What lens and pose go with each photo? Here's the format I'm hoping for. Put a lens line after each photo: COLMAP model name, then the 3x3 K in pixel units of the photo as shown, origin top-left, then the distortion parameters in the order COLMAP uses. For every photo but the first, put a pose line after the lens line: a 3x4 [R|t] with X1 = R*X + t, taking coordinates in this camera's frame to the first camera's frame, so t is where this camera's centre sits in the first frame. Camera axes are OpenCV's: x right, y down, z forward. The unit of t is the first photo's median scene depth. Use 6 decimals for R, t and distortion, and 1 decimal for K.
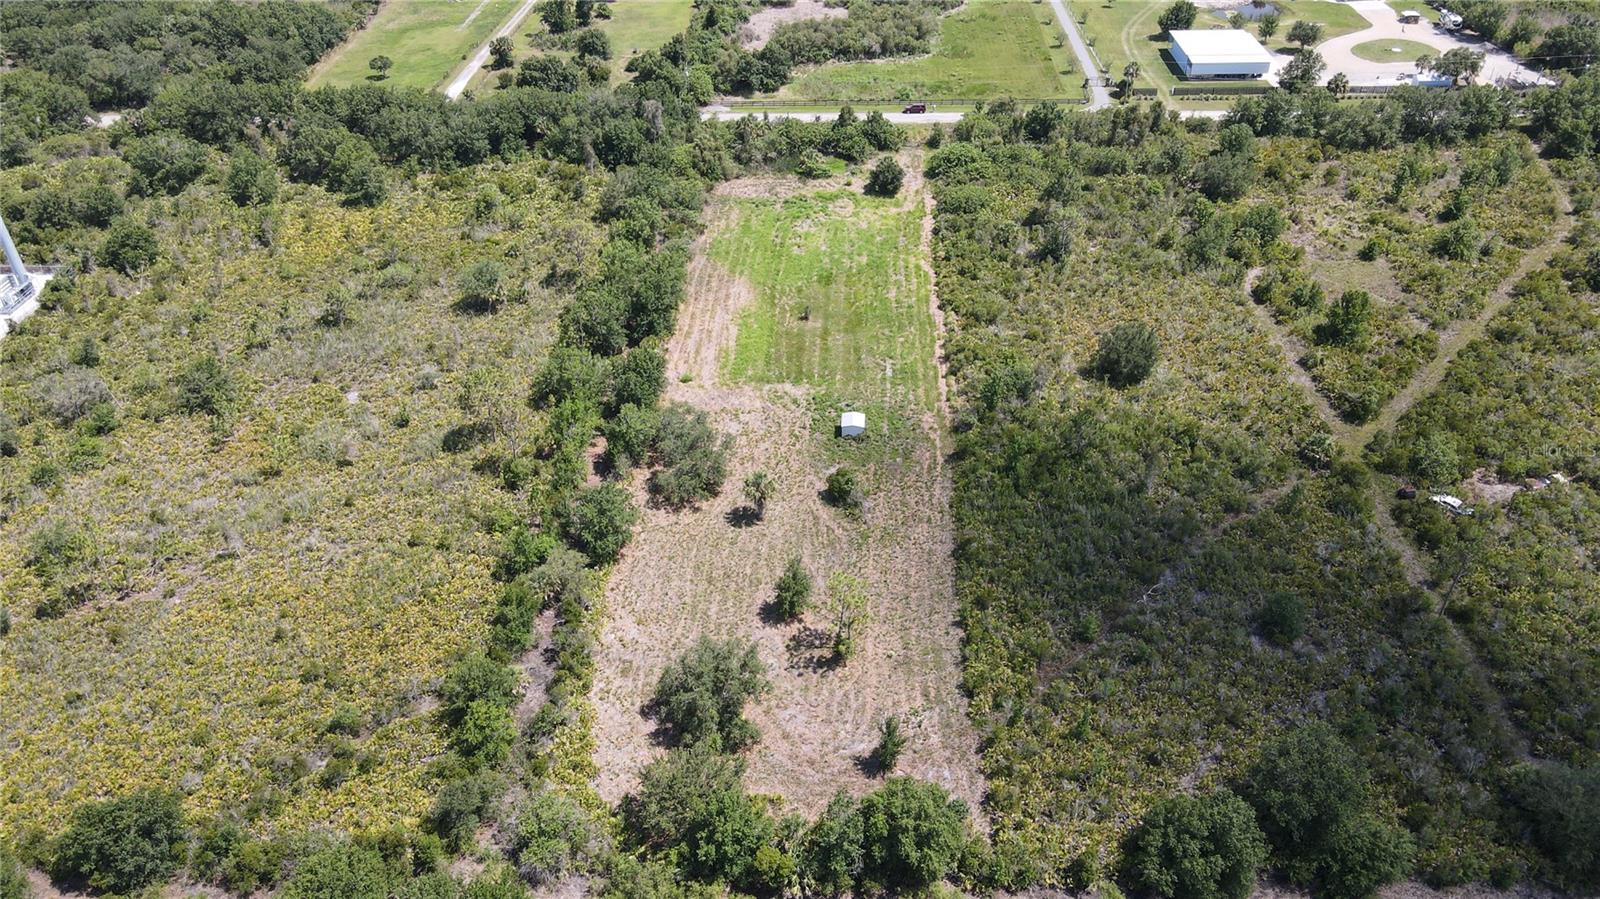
lens RADIAL K [[1184.5, 0, 800.0], [0, 1184.5, 449.5], [0, 0, 1]] dist [0.003631, 0.011735]
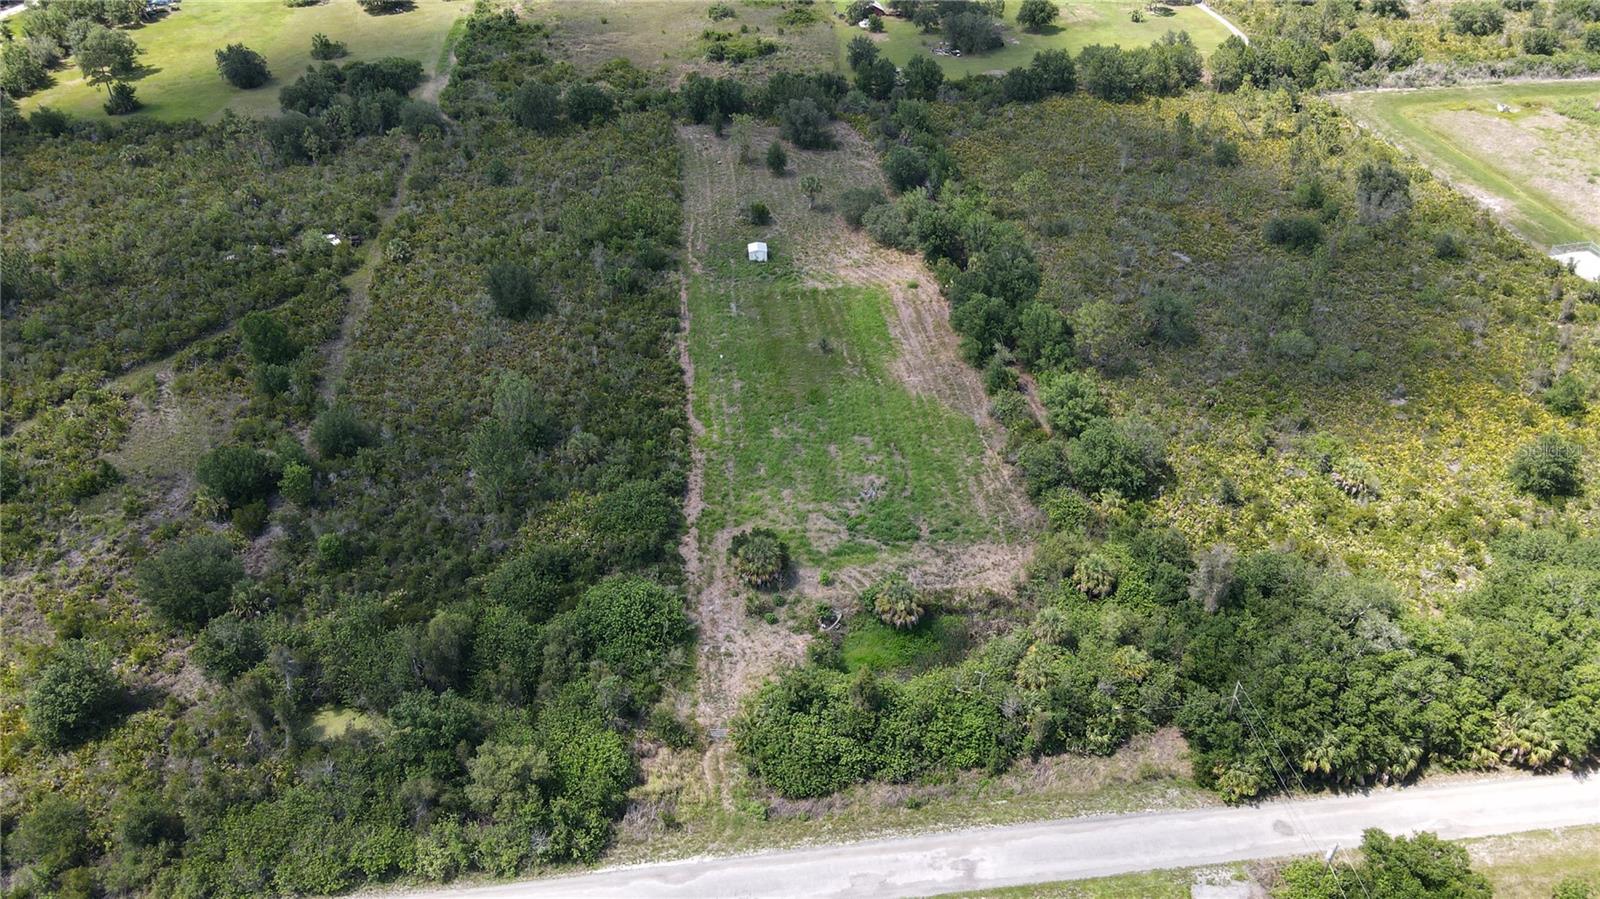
lens RADIAL K [[1185.8, 0, 800.0], [0, 1185.8, 449.5], [0, 0, 1]] dist [-0.006145, 0.029519]
pose [[-0.988763, 0.103347, -0.108019, 0.131687], [-0.069793, 0.319868, 0.944888, -0.951816], [0.132203, 0.941809, -0.309061, 1.328821]]
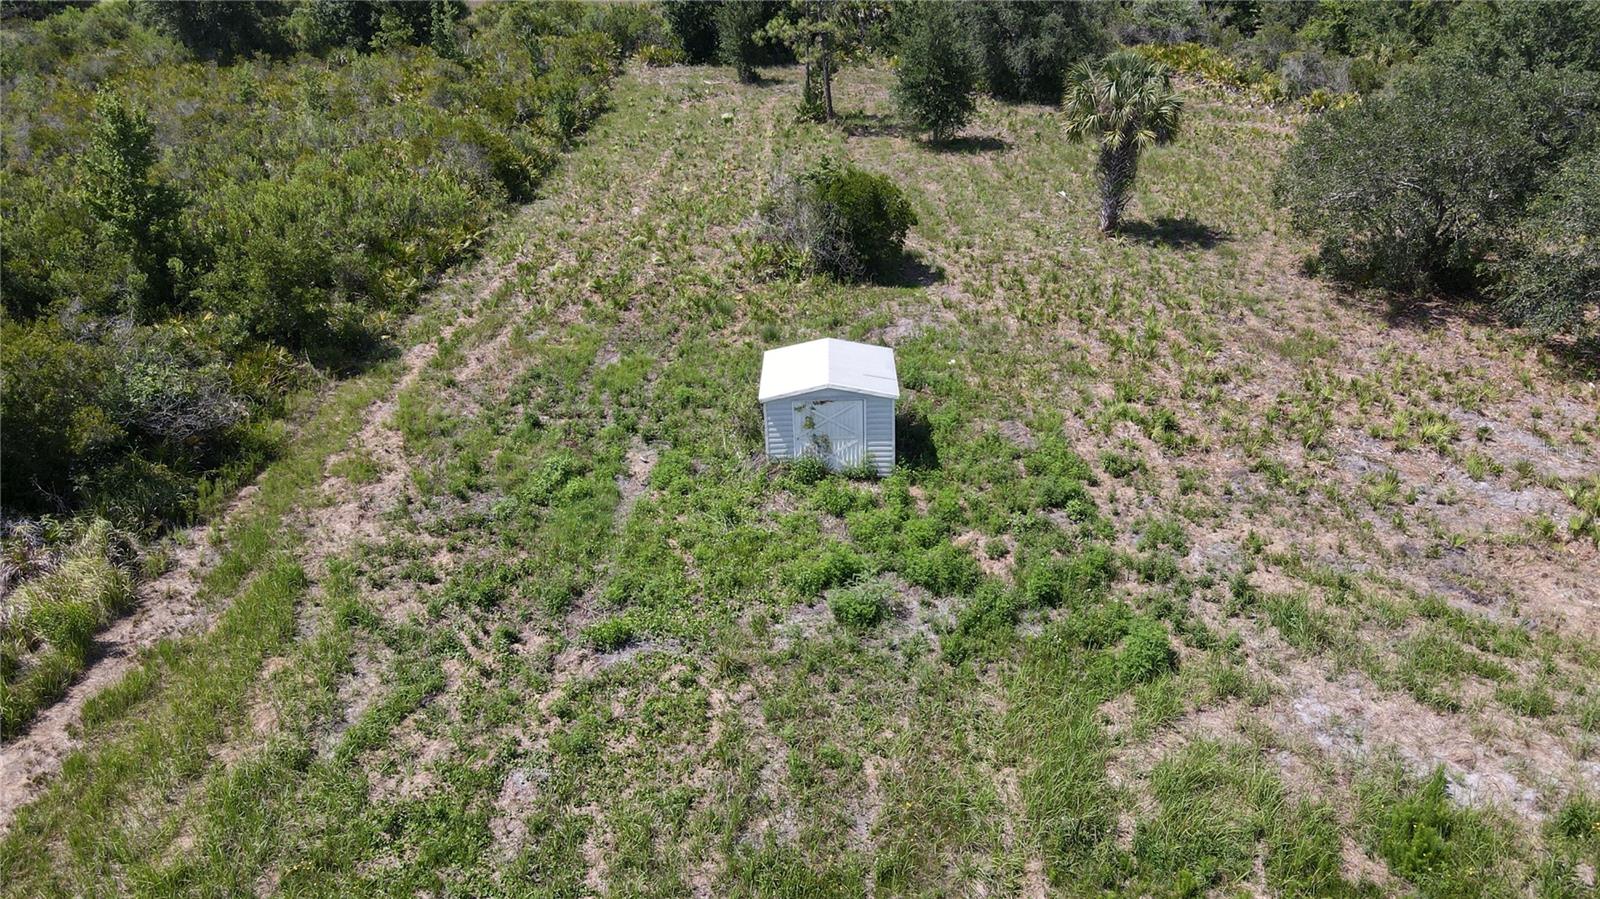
lens RADIAL K [[1185.8, 0, 800.0], [0, 1185.8, 449.5], [0, 0, 1]] dist [-0.006145, 0.029519]
pose [[-0.998302, 0.044386, -0.037735, 0.047356], [-0.011869, 0.479180, 0.877636, -0.141247], [0.057037, 0.876593, -0.477840, 0.910652]]
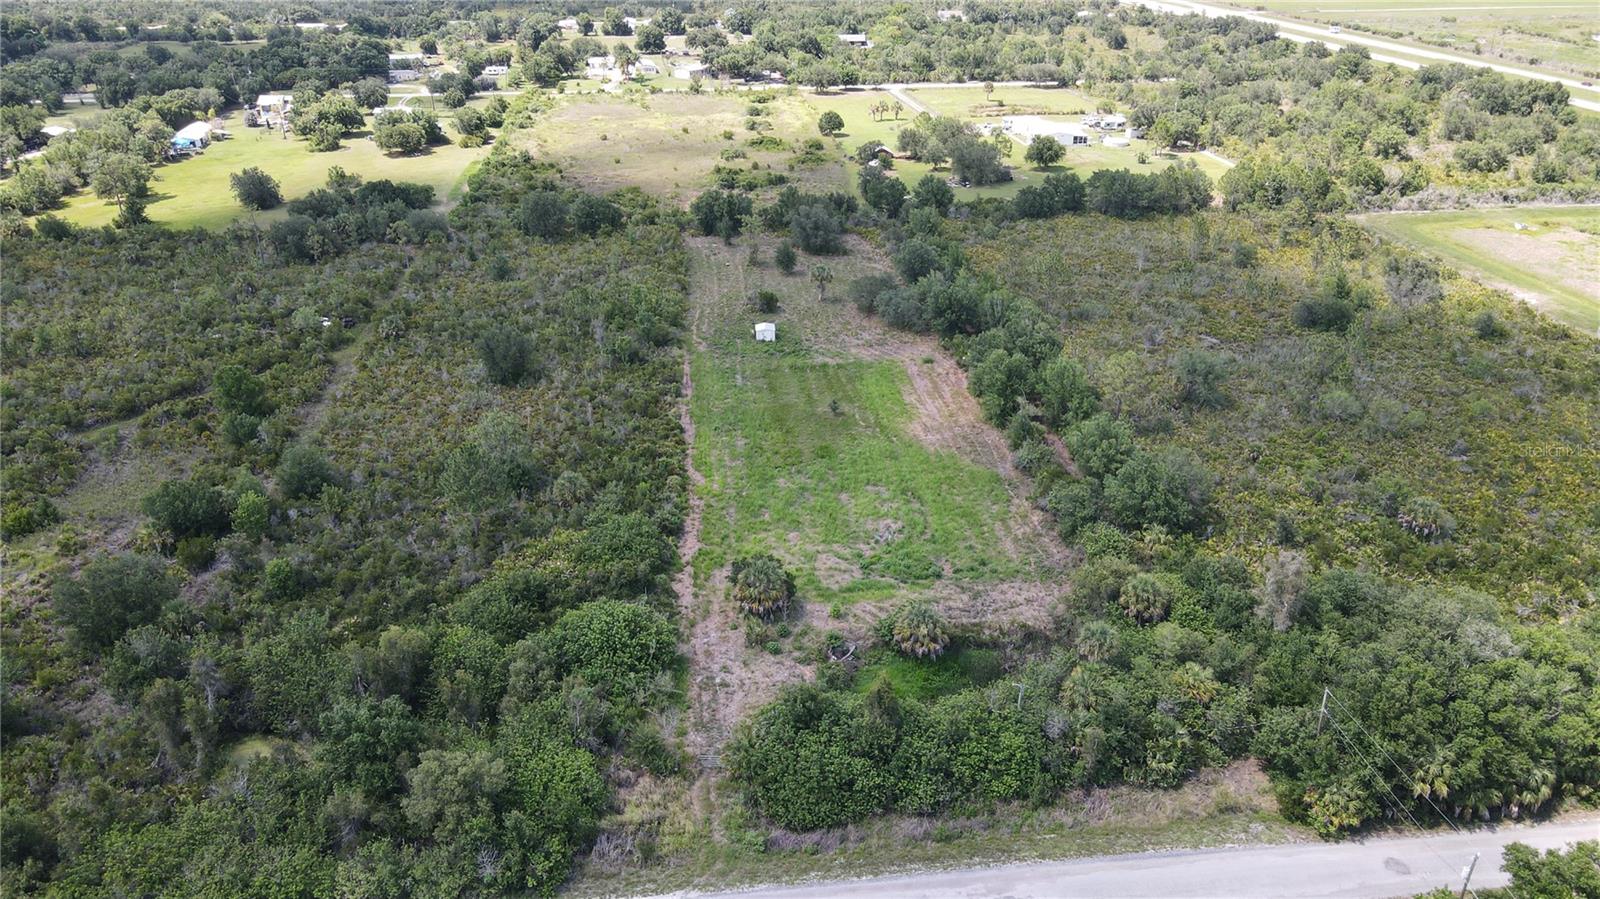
lens RADIAL K [[1185.8, 0, 800.0], [0, 1185.8, 449.5], [0, 0, 1]] dist [-0.006145, 0.029519]
pose [[-0.990085, 0.077368, -0.117244, 0.133672], [-0.065094, 0.486926, 0.871014, -0.843851], [0.124478, 0.870010, -0.477062, 1.404863]]
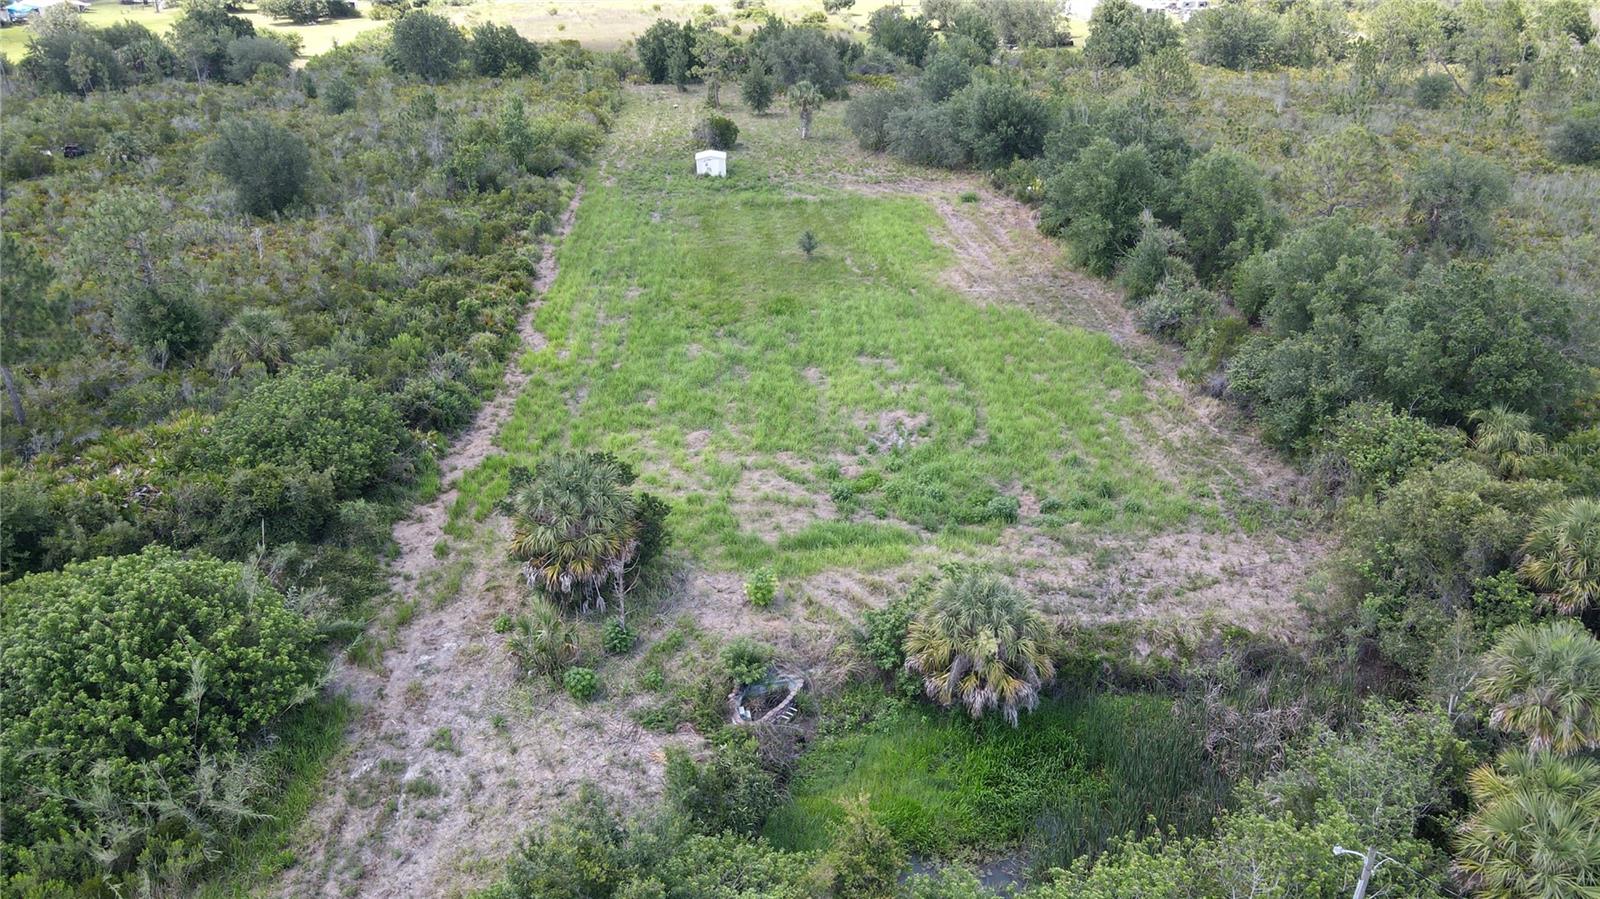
lens RADIAL K [[1185.8, 0, 800.0], [0, 1185.8, 449.5], [0, 0, 1]] dist [-0.006145, 0.029519]
pose [[-0.992666, 0.065303, -0.101731, 0.065001], [-0.057163, 0.487945, 0.871001, -0.498908], [0.106518, 0.870428, -0.480633, 1.280791]]
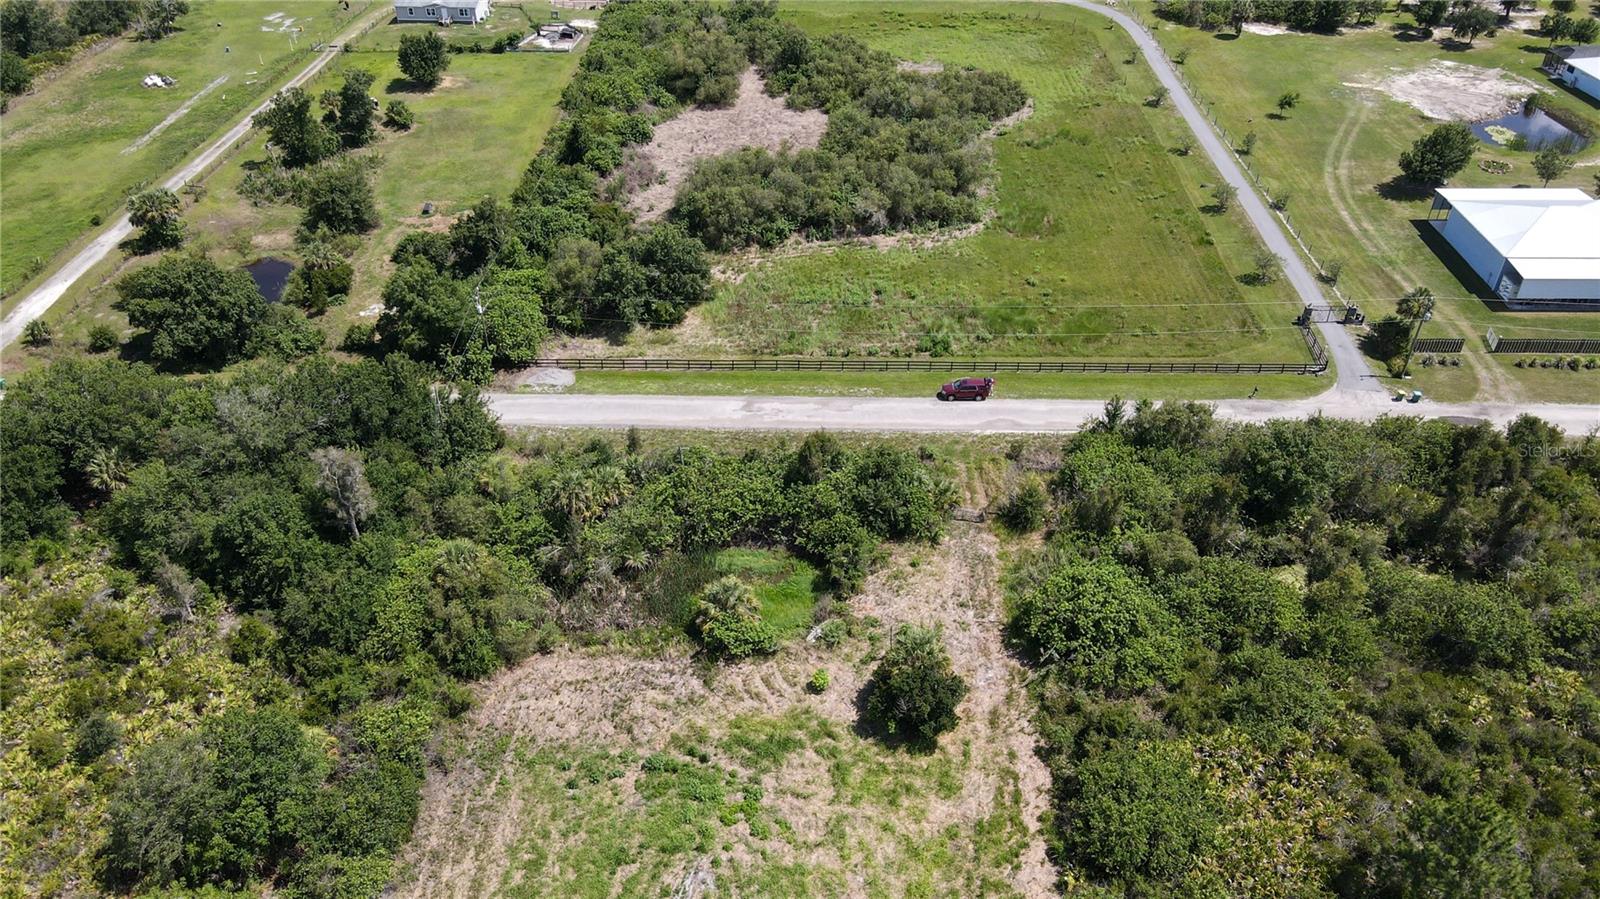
lens RADIAL K [[1185.8, 0, 800.0], [0, 1185.8, 449.5], [0, 0, 1]] dist [-0.006145, 0.029519]
pose [[0.999887, 0.005849, 0.013864, 0.034659], [-0.005945, 0.999959, 0.006902, -0.362585], [-0.013823, -0.006984, 0.999880, 0.721725]]
